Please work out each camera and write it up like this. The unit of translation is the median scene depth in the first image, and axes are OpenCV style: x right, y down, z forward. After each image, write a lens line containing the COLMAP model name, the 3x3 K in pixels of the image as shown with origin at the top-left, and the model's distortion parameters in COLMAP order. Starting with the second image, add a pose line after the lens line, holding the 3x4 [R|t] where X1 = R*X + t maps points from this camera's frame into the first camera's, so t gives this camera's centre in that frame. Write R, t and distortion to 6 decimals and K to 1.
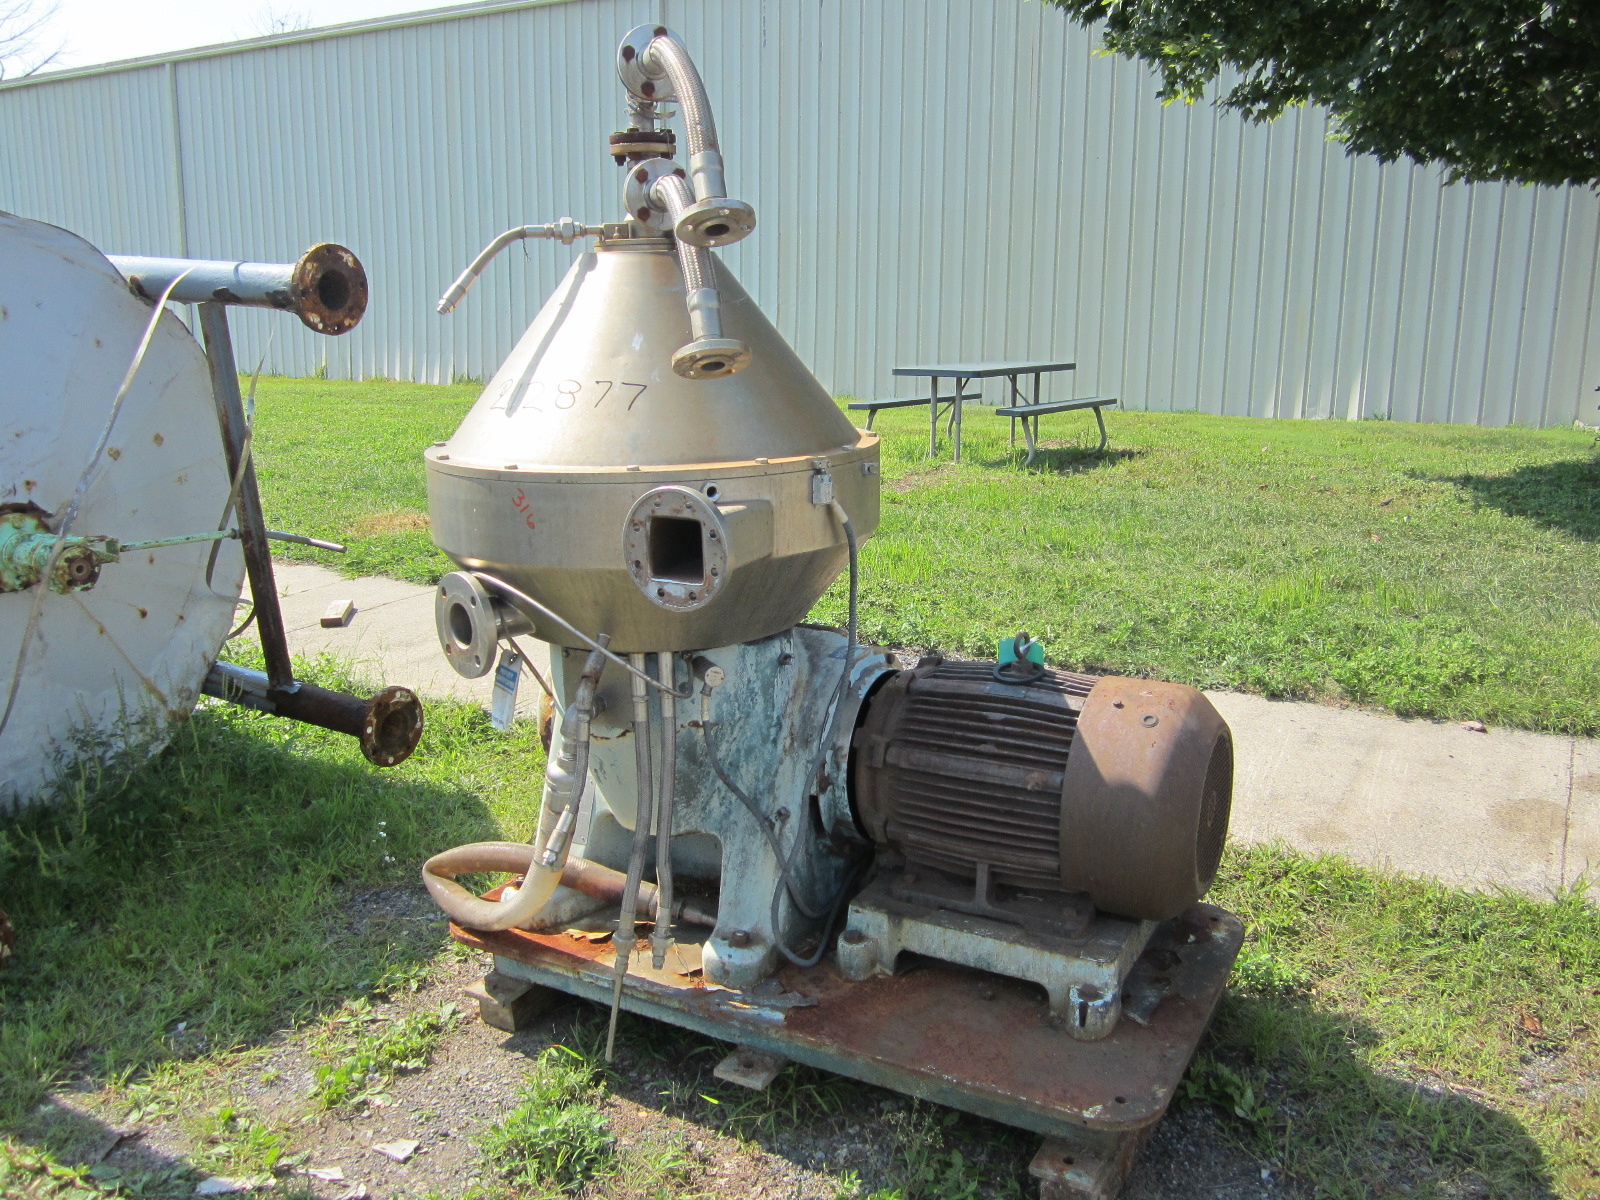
lens RADIAL K [[1393.2, 0, 800.0], [0, 1393.2, 600.0], [0, 0, 1]] dist [-0.005671, -0.002464]
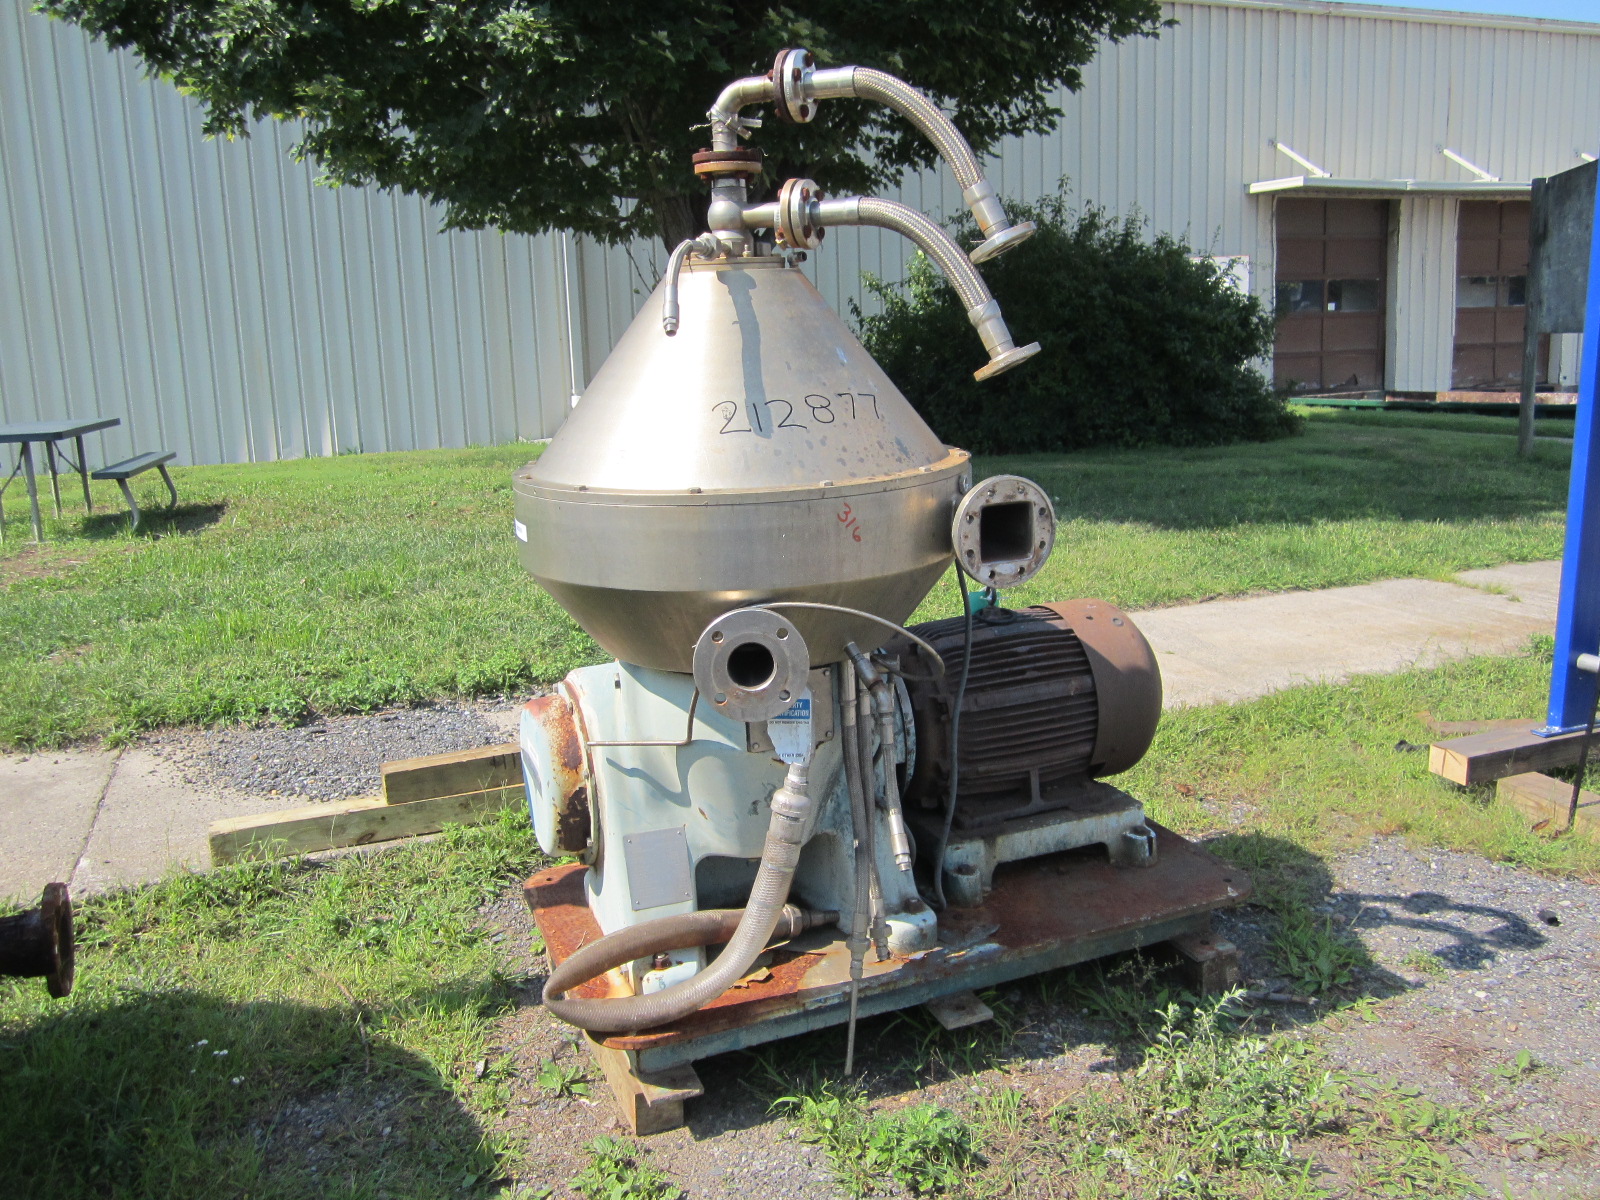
lens RADIAL K [[1393.2, 0, 800.0], [0, 1393.2, 600.0], [0, 0, 1]] dist [-0.005671, -0.002464]
pose [[0.598625, -0.173166, 0.782088, -0.906443], [0.201355, 0.977534, 0.062319, -0.072774], [-0.775309, 0.120171, 0.620044, 0.376941]]
